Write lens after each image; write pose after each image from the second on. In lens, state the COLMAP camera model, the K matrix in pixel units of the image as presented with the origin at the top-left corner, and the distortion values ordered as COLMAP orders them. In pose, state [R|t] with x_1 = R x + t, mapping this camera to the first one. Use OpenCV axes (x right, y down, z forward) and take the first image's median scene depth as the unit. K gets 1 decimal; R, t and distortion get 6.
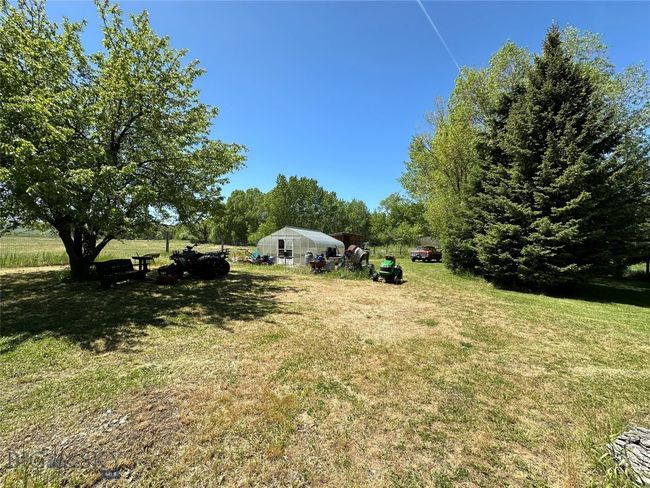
lens RADIAL K [[258.0, 0, 323.3], [0, 258.0, 245.5], [0, 0, 1]] dist [-0.004199, 0.000780]
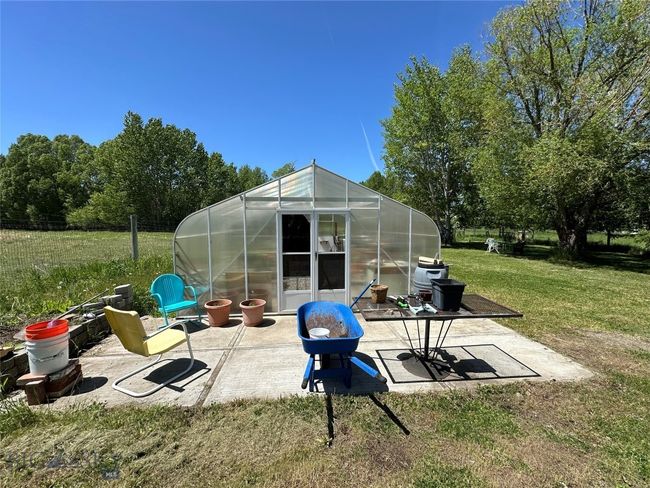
lens RADIAL K [[258.0, 0, 326.5], [0, 258.0, 243.0], [0, 0, 1]] dist [-0.004199, 0.000780]
pose [[0.869919, -0.055470, 0.490065, -0.066709], [0.019421, 0.996737, 0.078345, -0.003888], [-0.492811, -0.058636, 0.868158, 0.192737]]
